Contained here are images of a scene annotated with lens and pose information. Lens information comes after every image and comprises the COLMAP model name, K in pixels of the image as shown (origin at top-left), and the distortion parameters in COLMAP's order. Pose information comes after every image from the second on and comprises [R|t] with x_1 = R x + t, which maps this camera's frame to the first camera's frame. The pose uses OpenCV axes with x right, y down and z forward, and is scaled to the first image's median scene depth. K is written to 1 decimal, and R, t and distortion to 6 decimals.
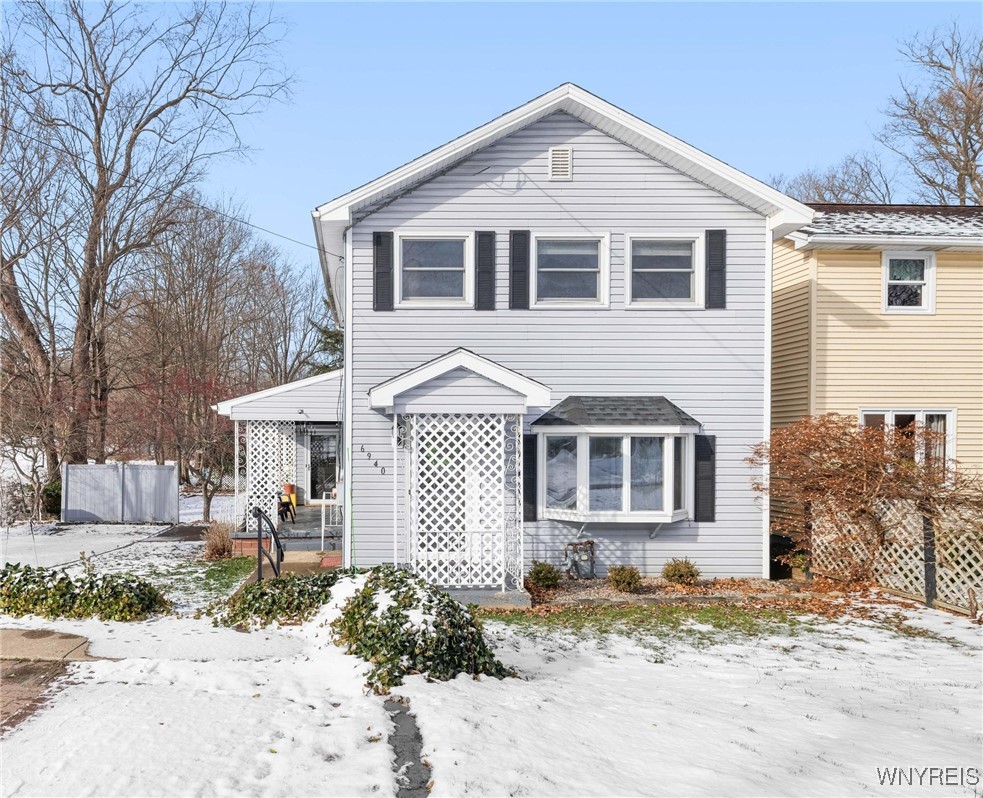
lens RADIAL K [[668.9, 0, 491.6], [0, 668.9, 431.8], [0, 0, 1]] dist [-0.001664, 0.000726]
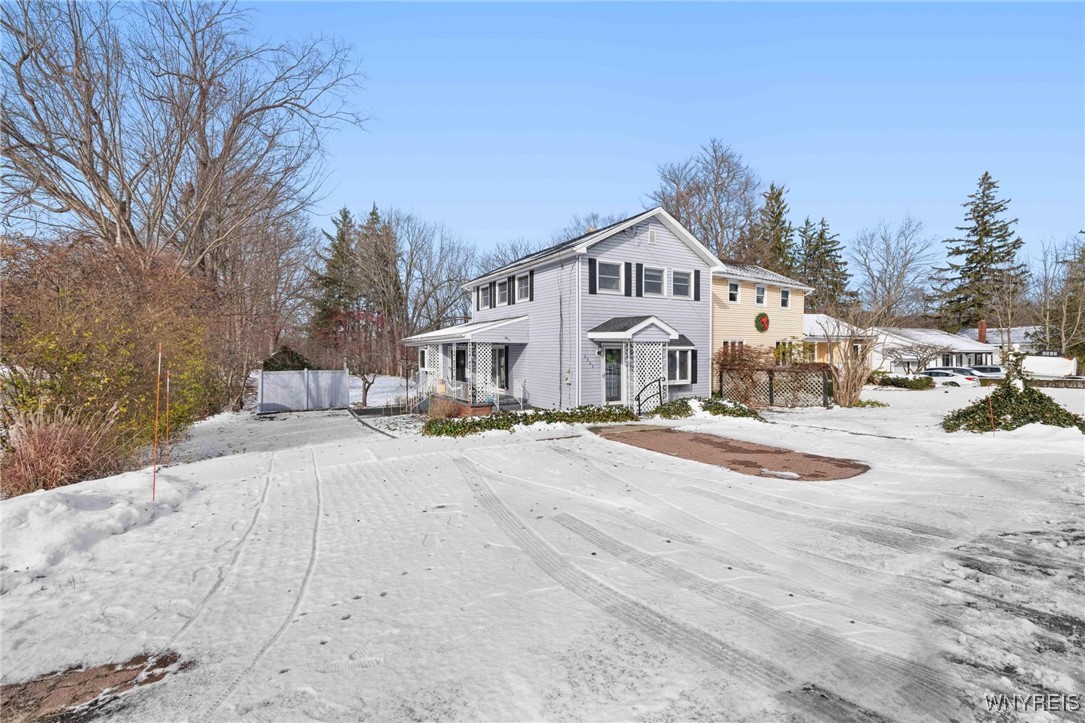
lens RADIAL K [[460.7, 0, 546.2], [0, 460.7, 352.6], [0, 0, 1]] dist [0.000007, -0.000074]
pose [[0.862610, -0.006380, 0.505829, -1.062382], [-0.000971, 0.999898, 0.014267, -0.008938], [-0.505869, -0.012798, 0.862516, -0.239080]]
